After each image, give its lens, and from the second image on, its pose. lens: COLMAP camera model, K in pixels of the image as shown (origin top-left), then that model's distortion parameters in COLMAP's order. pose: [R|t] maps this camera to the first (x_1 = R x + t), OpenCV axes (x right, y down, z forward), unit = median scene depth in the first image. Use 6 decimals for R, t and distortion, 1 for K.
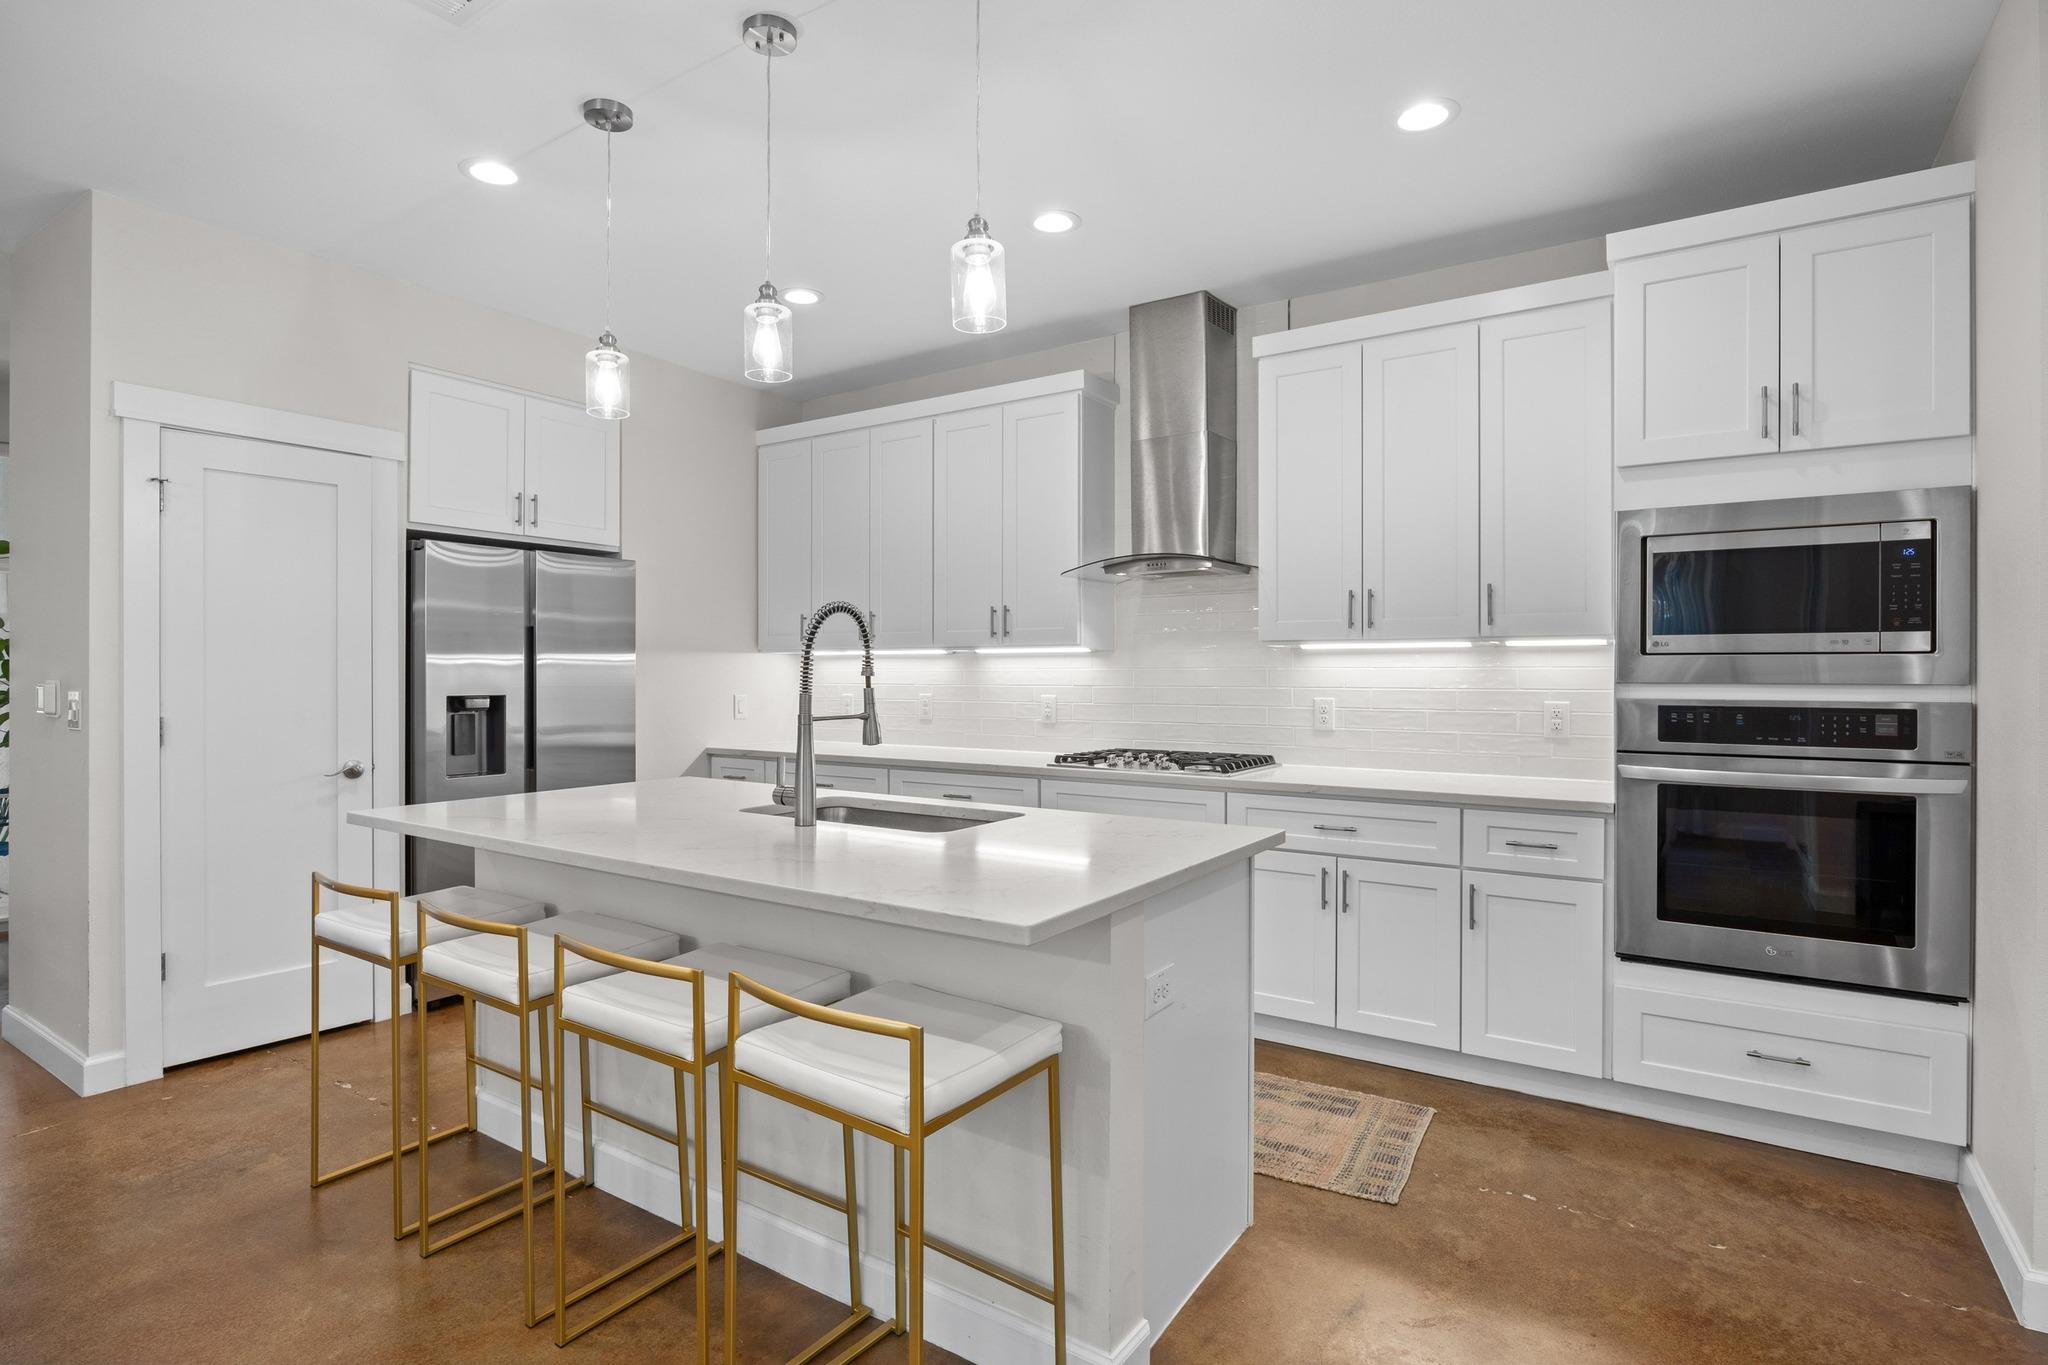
lens RADIAL K [[1096.6, 0, 1028.6], [0, 1096.6, 663.9], [0, 0, 1]] dist [0.003031, -0.002251]
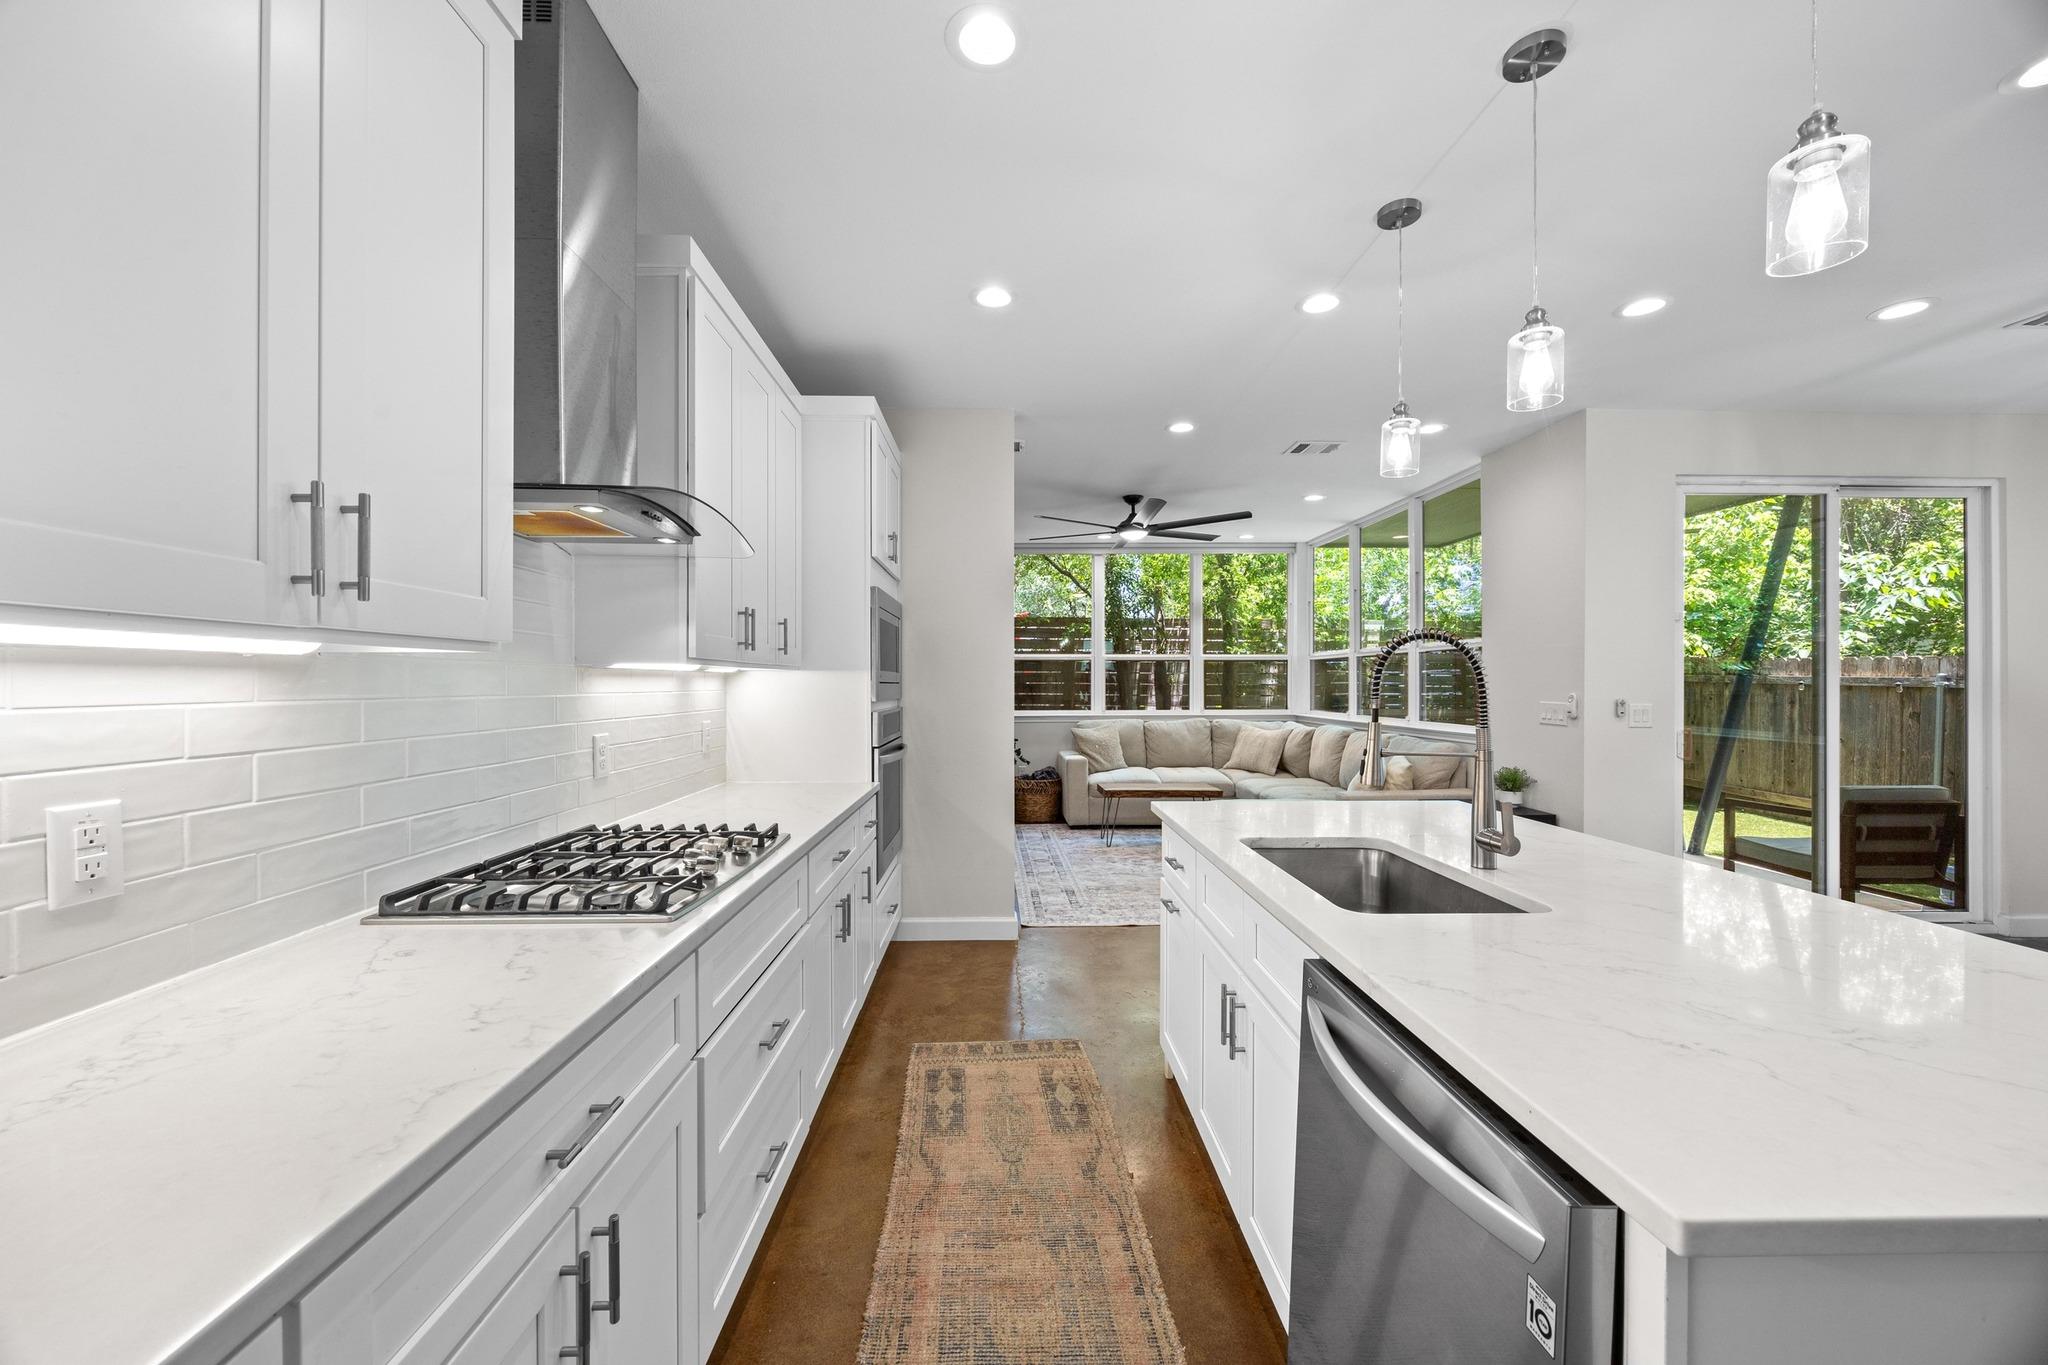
lens RADIAL K [[776.8, 0, 1017.8], [0, 776.8, 684.6], [0, 0, 1]] dist [-0.002436, -0.000217]
pose [[-0.569167, -0.005571, 0.822203, -0.448739], [-0.011503, 0.999933, -0.001188, -0.007326], [-0.822142, -0.010134, -0.569193, 1.475799]]
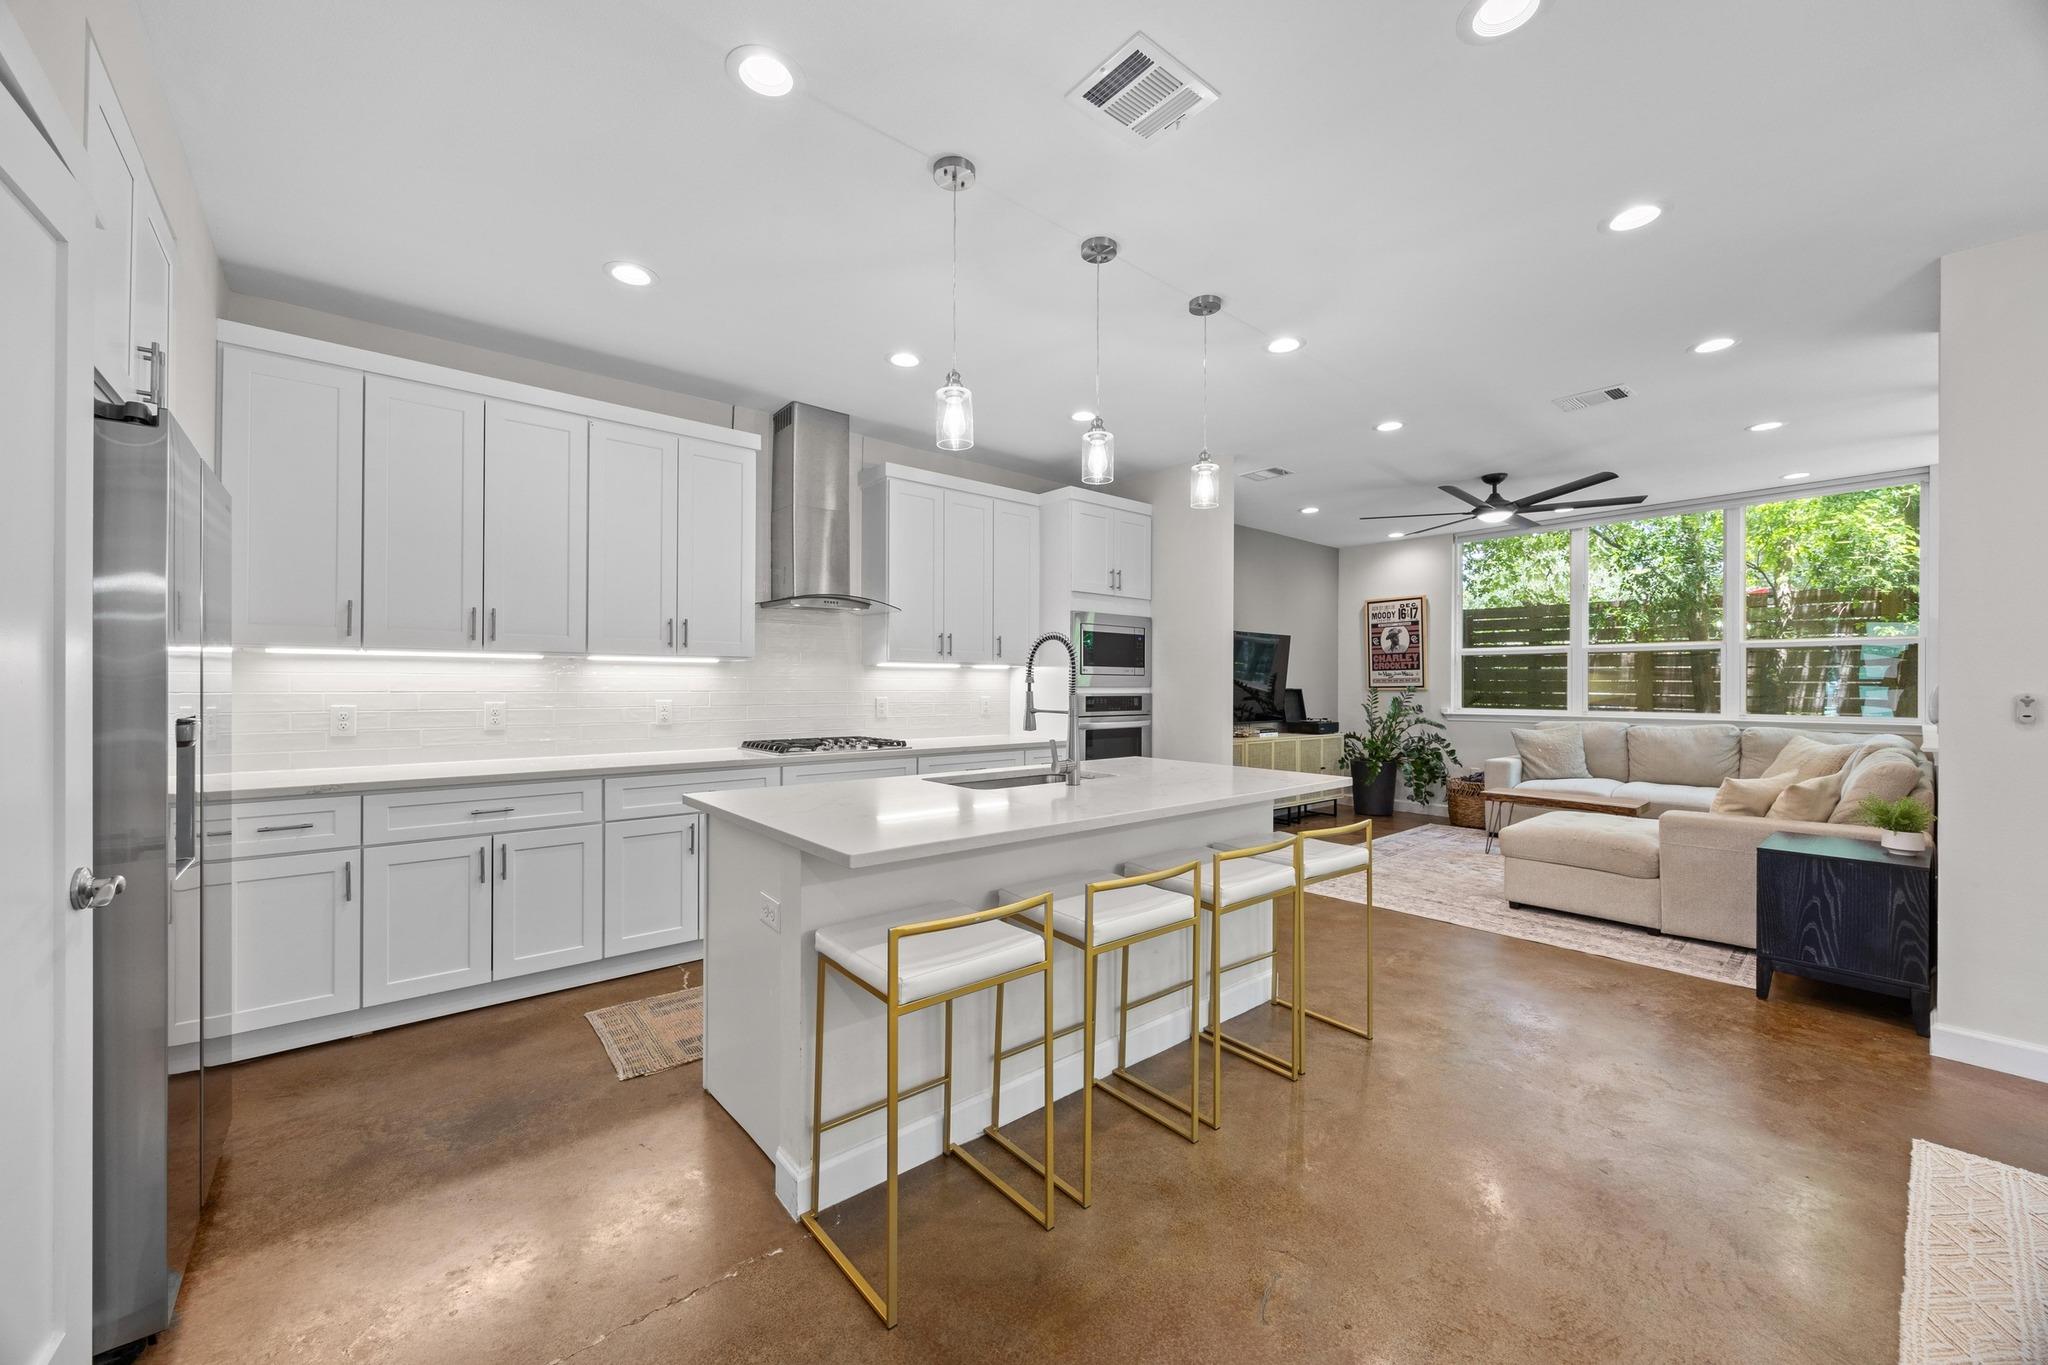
lens RADIAL K [[776.8, 0, 1020.1], [0, 776.8, 683.5], [0, 0, 1]] dist [-0.002436, -0.000217]
pose [[0.277889, -0.002746, 0.960609, -1.052134], [-0.013958, 0.999879, 0.006896, 0.001177], [-0.960512, -0.015325, 0.277817, 0.674021]]
